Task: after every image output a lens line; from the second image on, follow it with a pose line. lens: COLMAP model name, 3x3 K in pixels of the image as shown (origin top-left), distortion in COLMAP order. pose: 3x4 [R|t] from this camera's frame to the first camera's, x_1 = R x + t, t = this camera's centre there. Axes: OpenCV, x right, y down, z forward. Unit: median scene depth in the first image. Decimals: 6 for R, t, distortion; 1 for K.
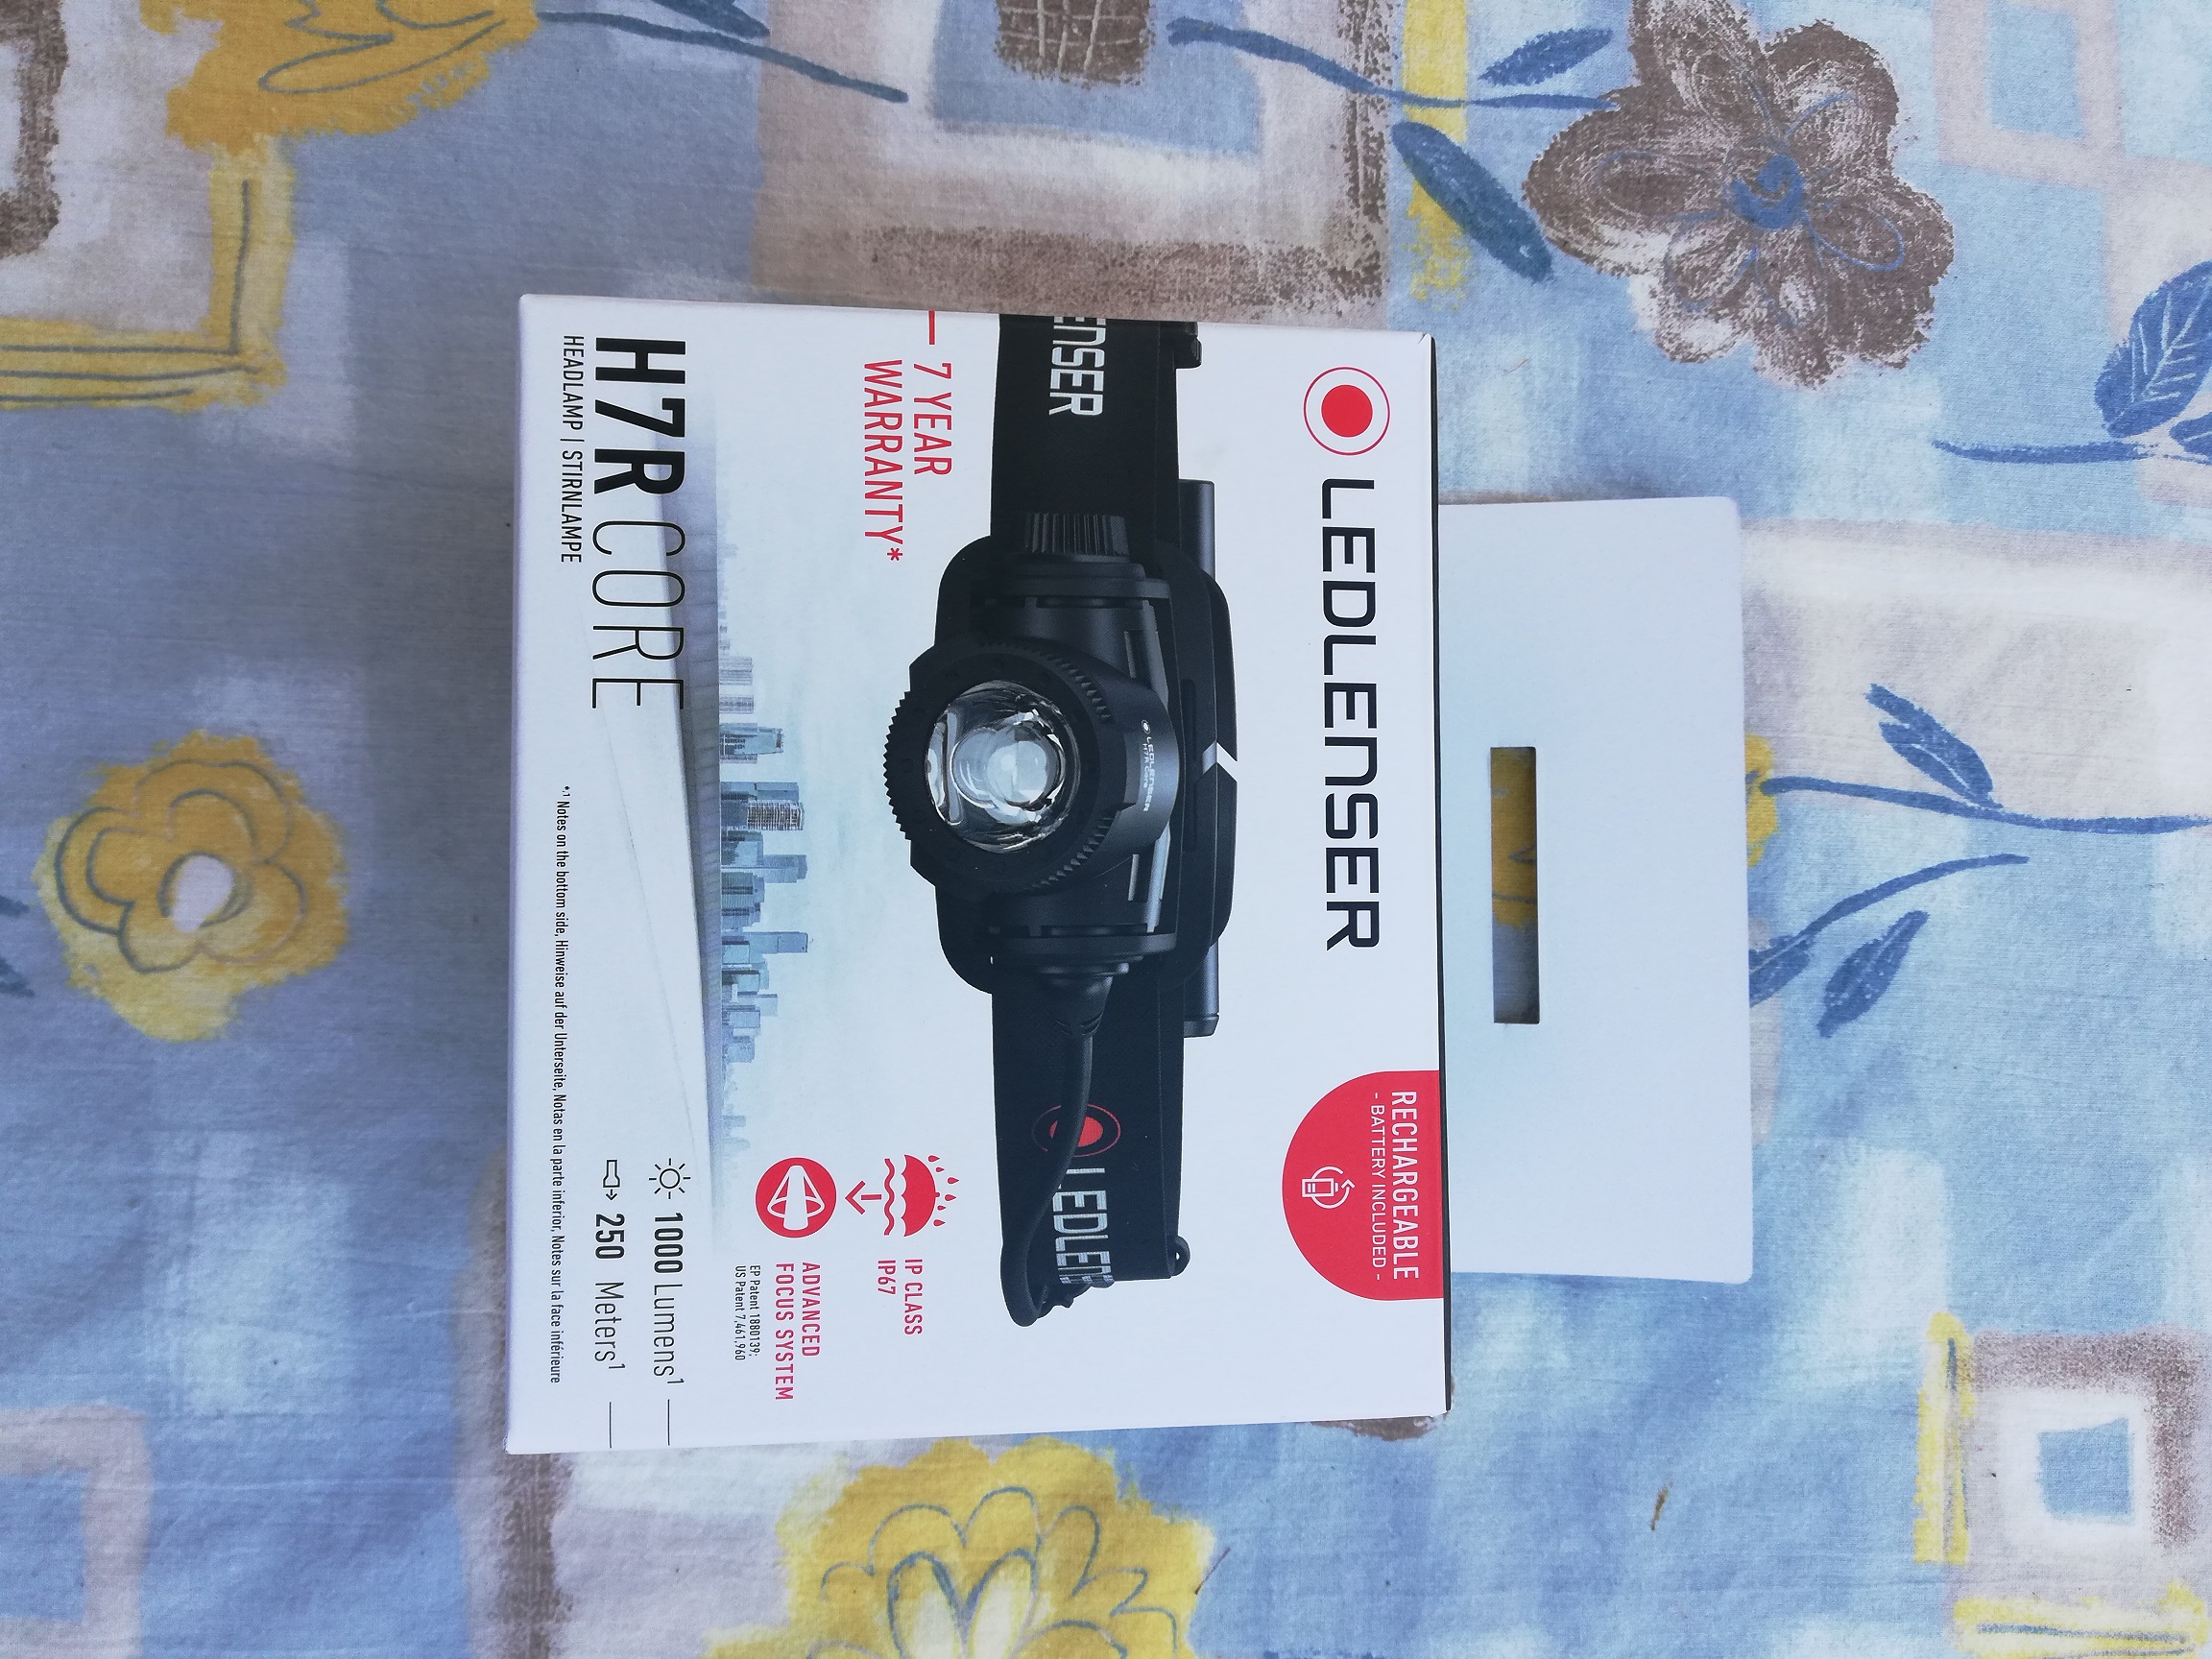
lens RADIAL K [[1730.9, 0, 1106.0], [0, 1730.9, 829.5], [0, 0, 1]] dist [0.094846, -0.115309]
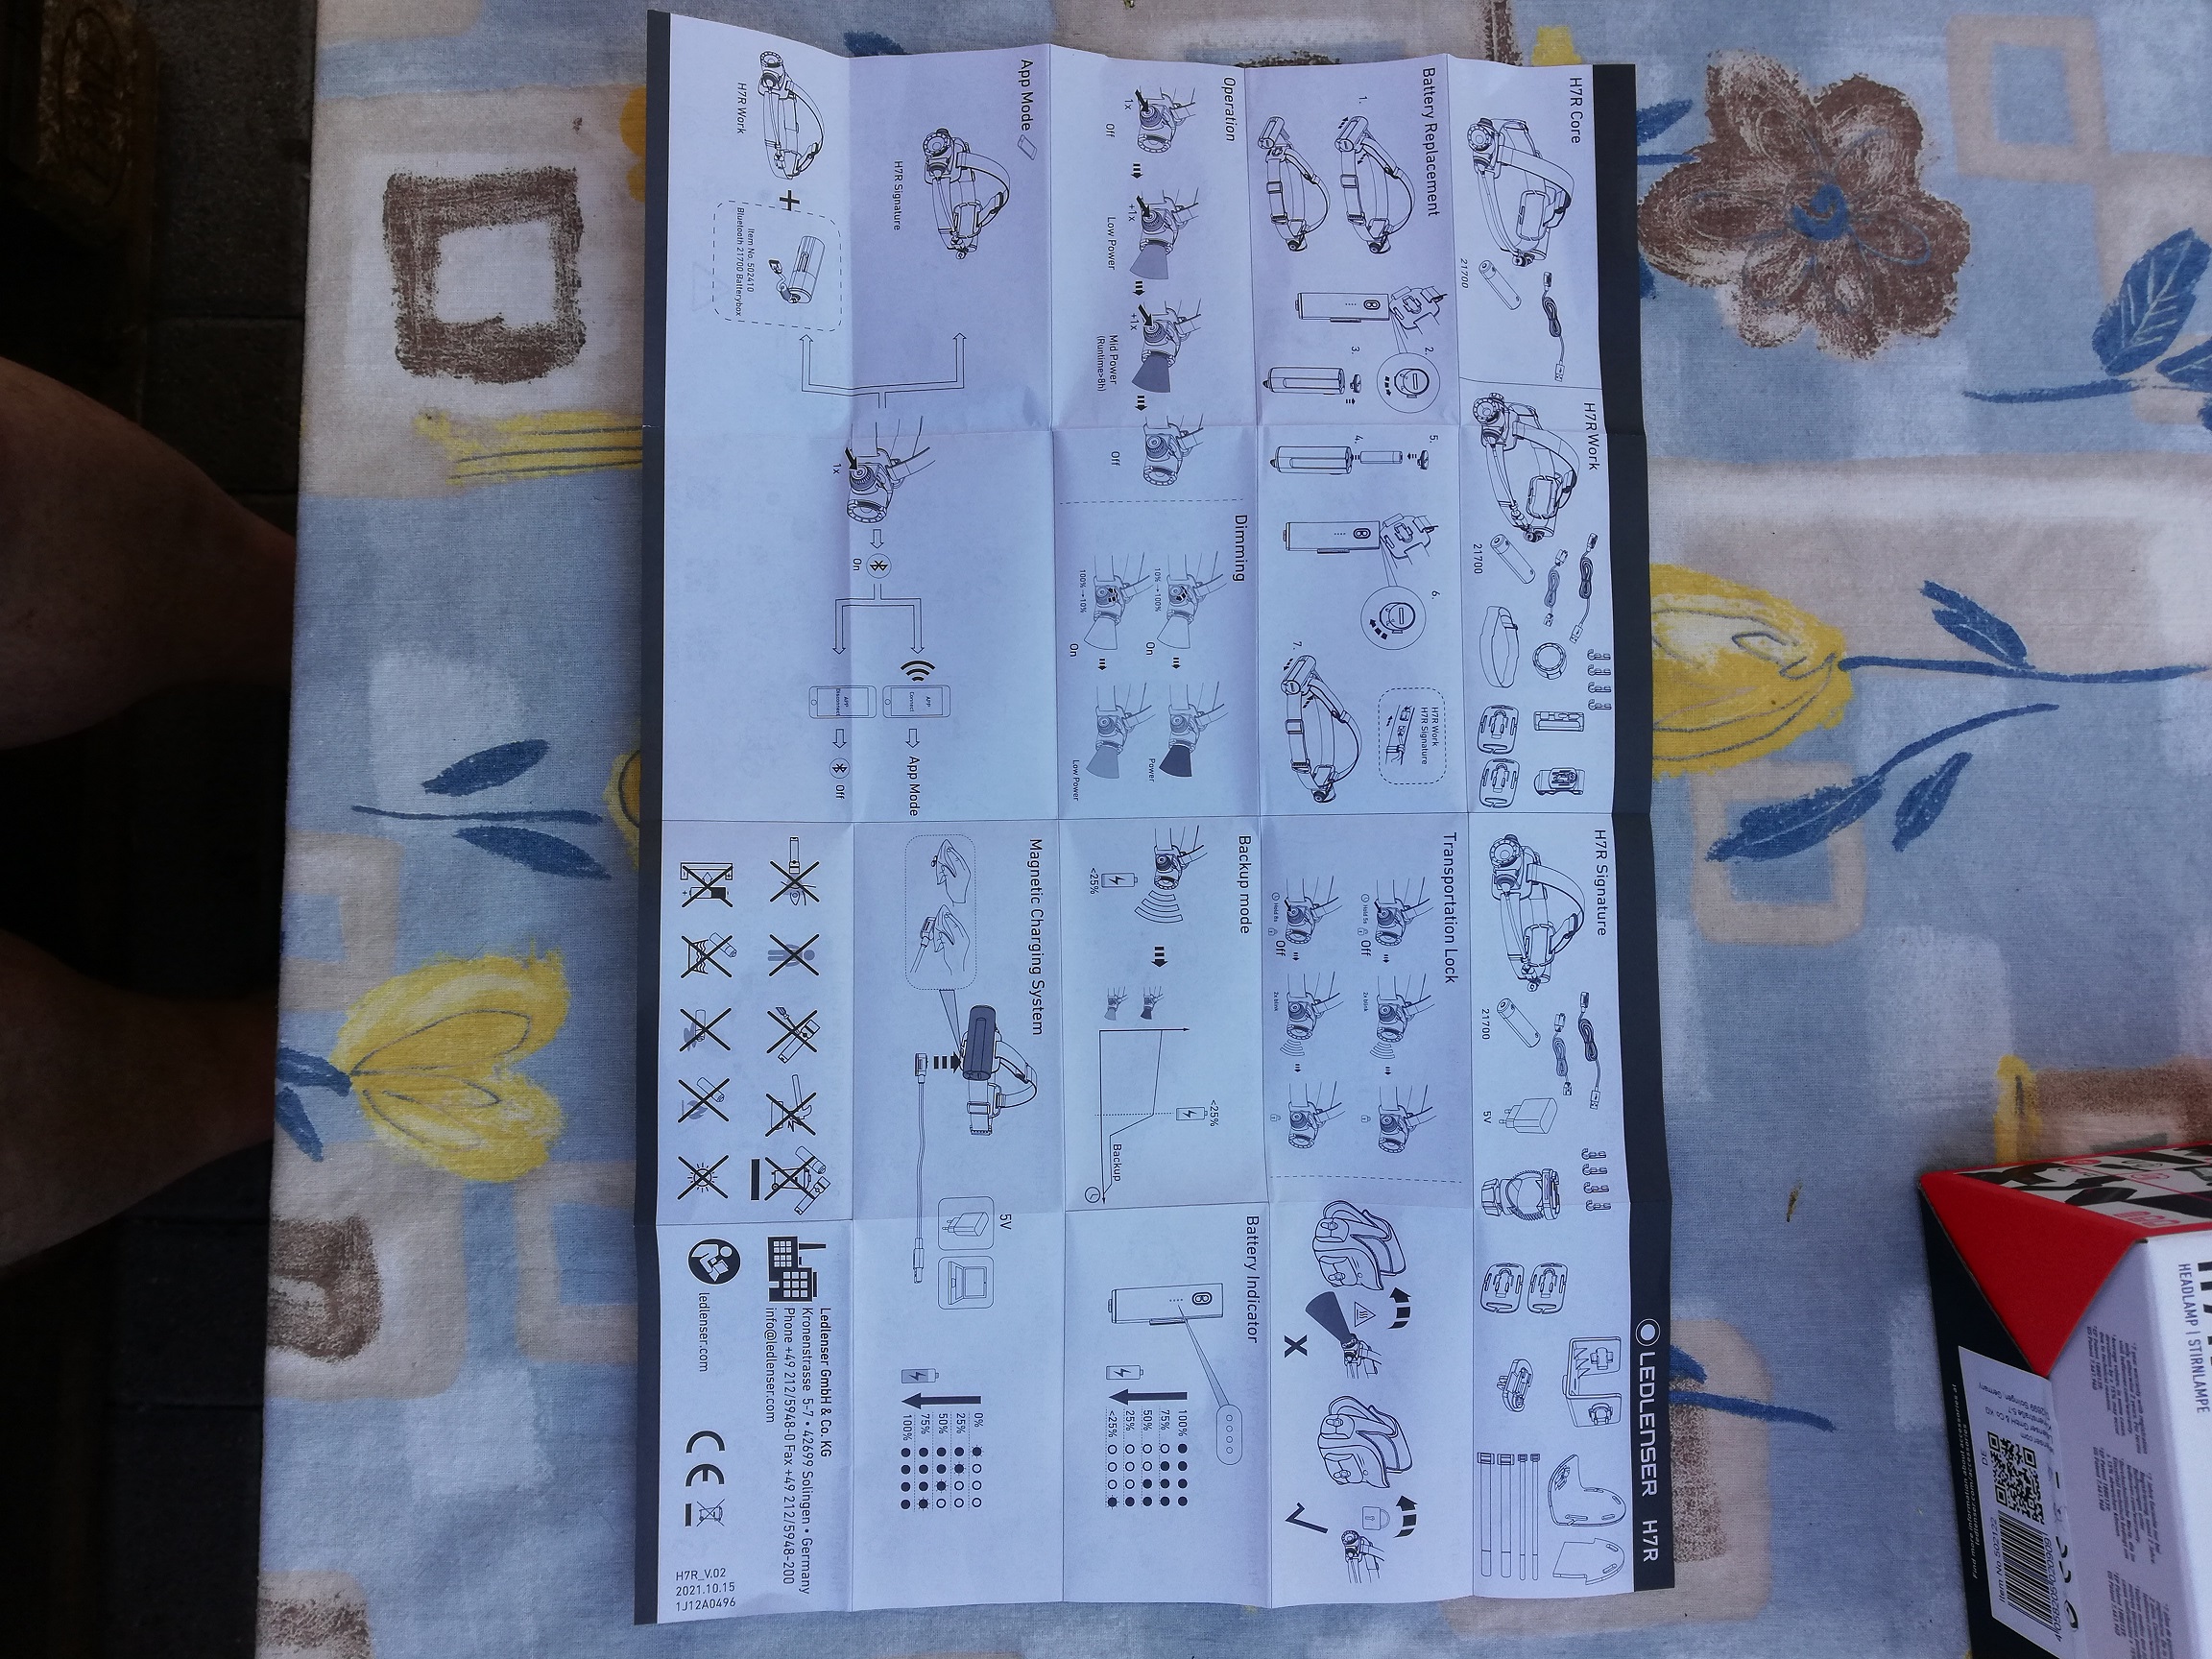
lens RADIAL K [[1730.9, 0, 1106.0], [0, 1730.9, 829.5], [0, 0, 1]] dist [0.094846, -0.115309]
pose [[0.981054, -0.052466, -0.186497, 0.073603], [0.067558, 0.994854, 0.075509, -0.039262], [0.181575, -0.086678, 0.979550, -0.418261]]
